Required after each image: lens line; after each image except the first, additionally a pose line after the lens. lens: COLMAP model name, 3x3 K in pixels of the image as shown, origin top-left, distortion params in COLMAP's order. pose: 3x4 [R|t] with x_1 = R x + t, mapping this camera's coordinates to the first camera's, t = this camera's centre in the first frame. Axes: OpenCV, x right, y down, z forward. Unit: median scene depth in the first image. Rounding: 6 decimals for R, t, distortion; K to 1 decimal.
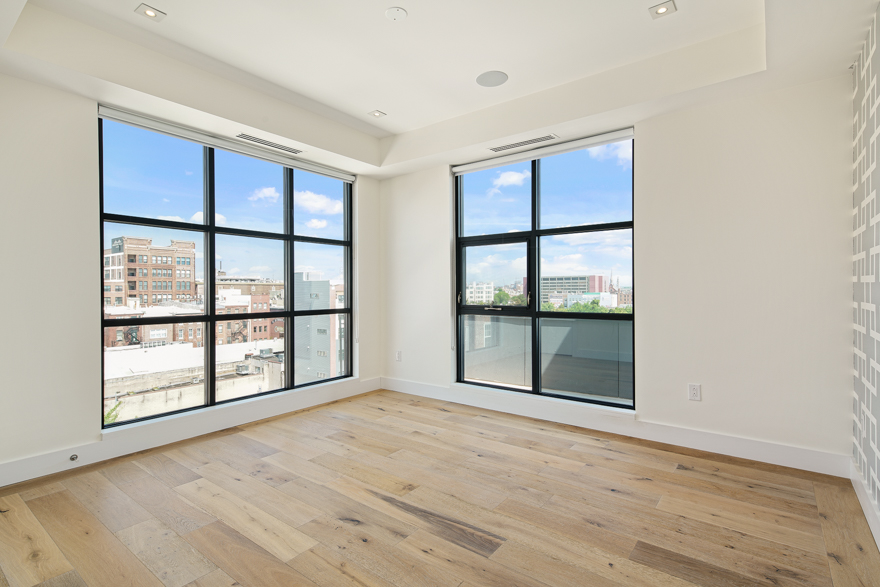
lens RADIAL K [[427.6, 0, 446.1], [0, 427.6, 292.5], [0, 0, 1]] dist [0.004609, -0.004601]
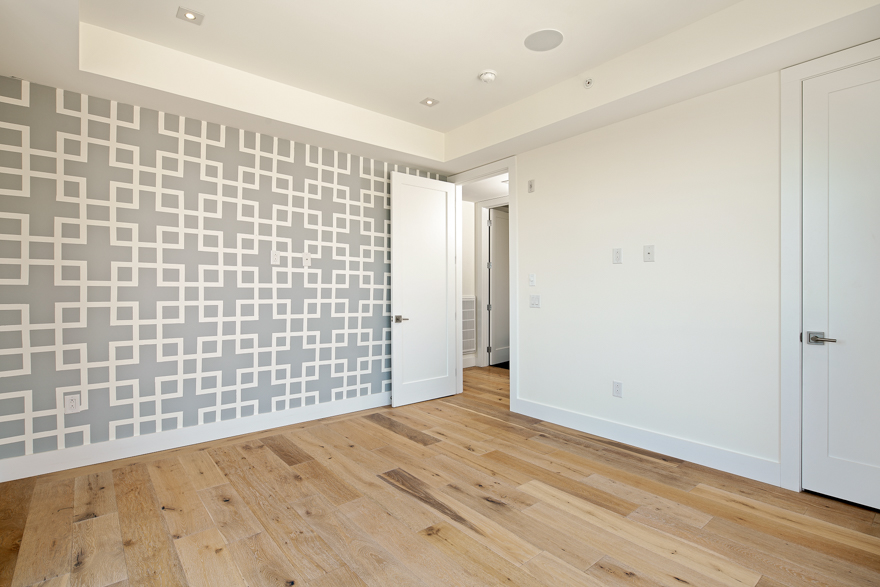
lens RADIAL K [[427.6, 0, 440.0], [0, 427.6, 289.8], [0, 0, 1]] dist [0.004609, -0.004601]
pose [[-0.971898, 0.003193, 0.235380, -0.335866], [0.004931, 0.999965, 0.006794, -0.015289], [-0.235350, 0.007764, -0.971880, 2.028971]]
